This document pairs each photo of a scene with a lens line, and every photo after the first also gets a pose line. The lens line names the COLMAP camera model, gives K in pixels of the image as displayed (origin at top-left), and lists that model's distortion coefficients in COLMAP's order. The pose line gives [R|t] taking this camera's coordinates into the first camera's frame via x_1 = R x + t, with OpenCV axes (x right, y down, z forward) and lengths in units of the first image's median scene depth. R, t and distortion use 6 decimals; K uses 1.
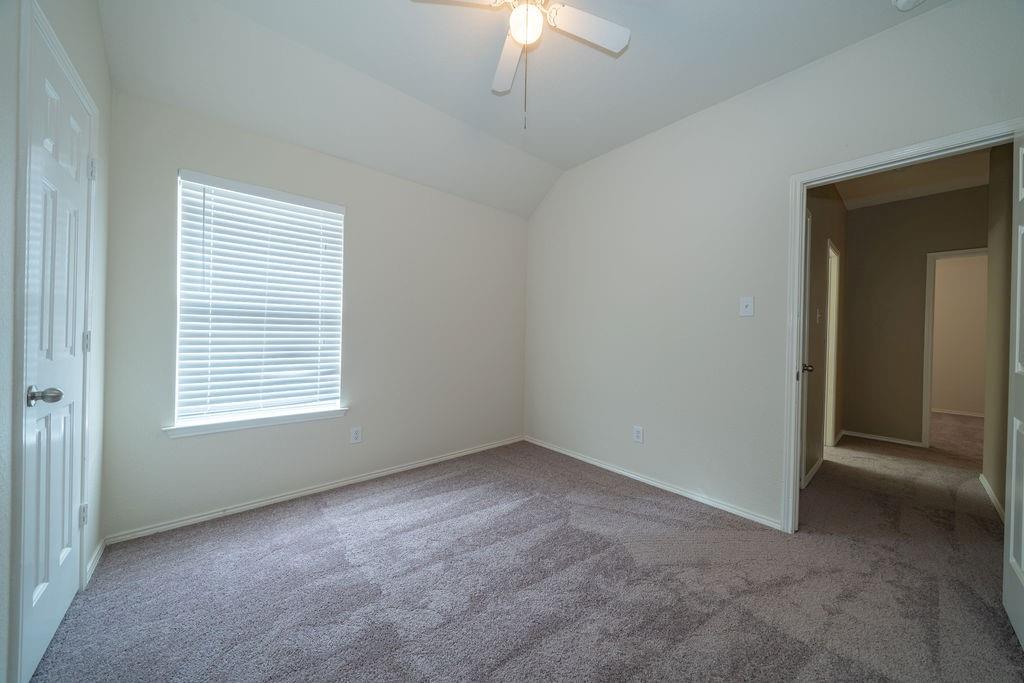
lens RADIAL K [[348.5, 0, 517.7], [0, 348.5, 339.6], [0, 0, 1]] dist [-0.001229, -0.000086]
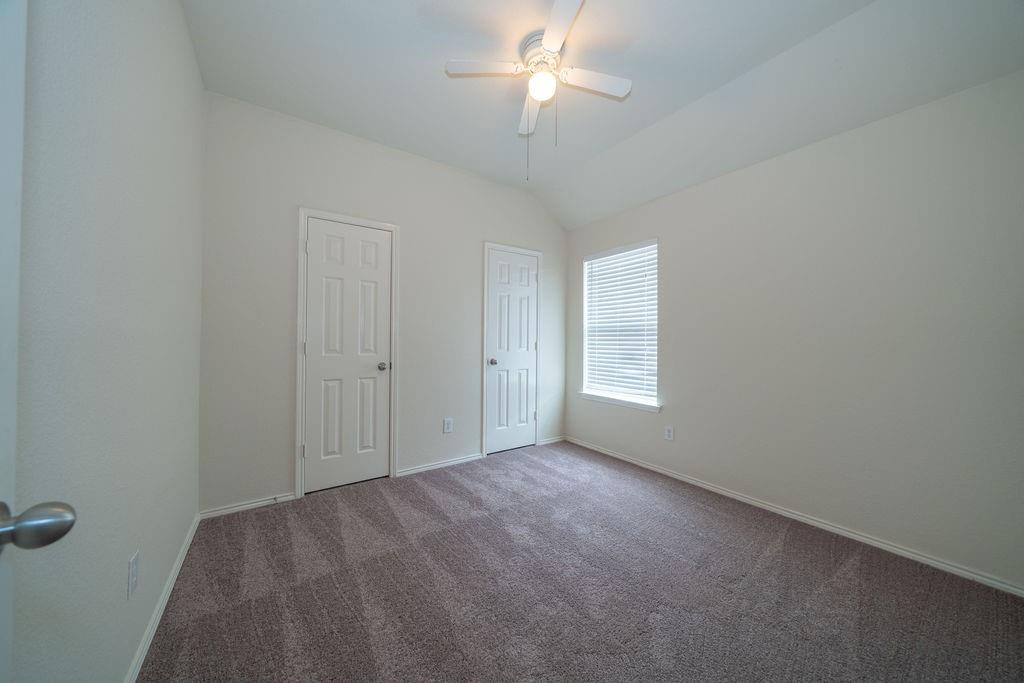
lens RADIAL K [[348.5, 0, 513.7], [0, 348.5, 341.2], [0, 0, 1]] dist [-0.001229, -0.000086]
pose [[-0.119345, -0.014758, -0.992743, 0.766380], [-0.020364, 0.999716, -0.012413, 0.001917], [0.992644, 0.018735, -0.119612, 0.676235]]
